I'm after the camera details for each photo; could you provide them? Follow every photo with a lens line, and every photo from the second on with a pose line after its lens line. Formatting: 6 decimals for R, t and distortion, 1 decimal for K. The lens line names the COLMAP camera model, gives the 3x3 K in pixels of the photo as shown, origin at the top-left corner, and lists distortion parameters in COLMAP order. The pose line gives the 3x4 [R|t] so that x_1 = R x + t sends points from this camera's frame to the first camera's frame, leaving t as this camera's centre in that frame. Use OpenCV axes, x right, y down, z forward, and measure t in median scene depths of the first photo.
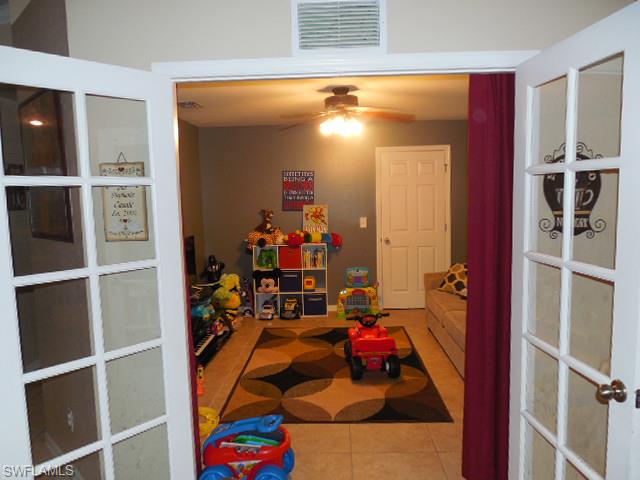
lens RADIAL K [[478.8, 0, 320.0], [0, 478.8, 240.0], [0, 0, 1]] dist [0.066018, 0.000051]
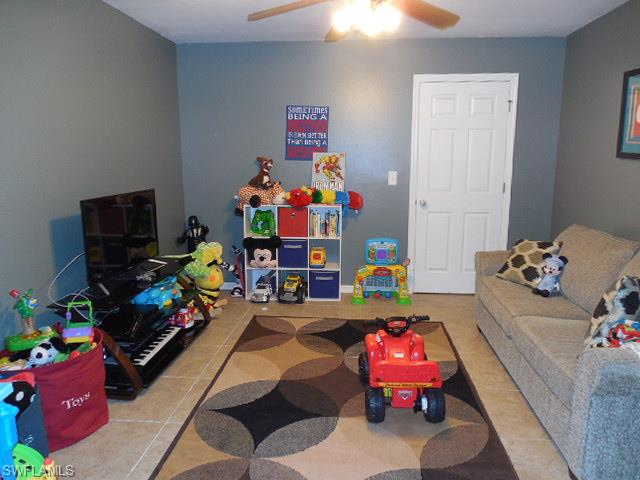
lens RADIAL K [[478.8, 0, 320.0], [0, 478.8, 240.0], [0, 0, 1]] dist [0.066018, 0.000051]
pose [[0.998255, 0.035426, -0.047233, 0.017179], [-0.031121, 0.995549, 0.088963, -0.004167], [0.050175, -0.087338, 0.994914, 0.260260]]
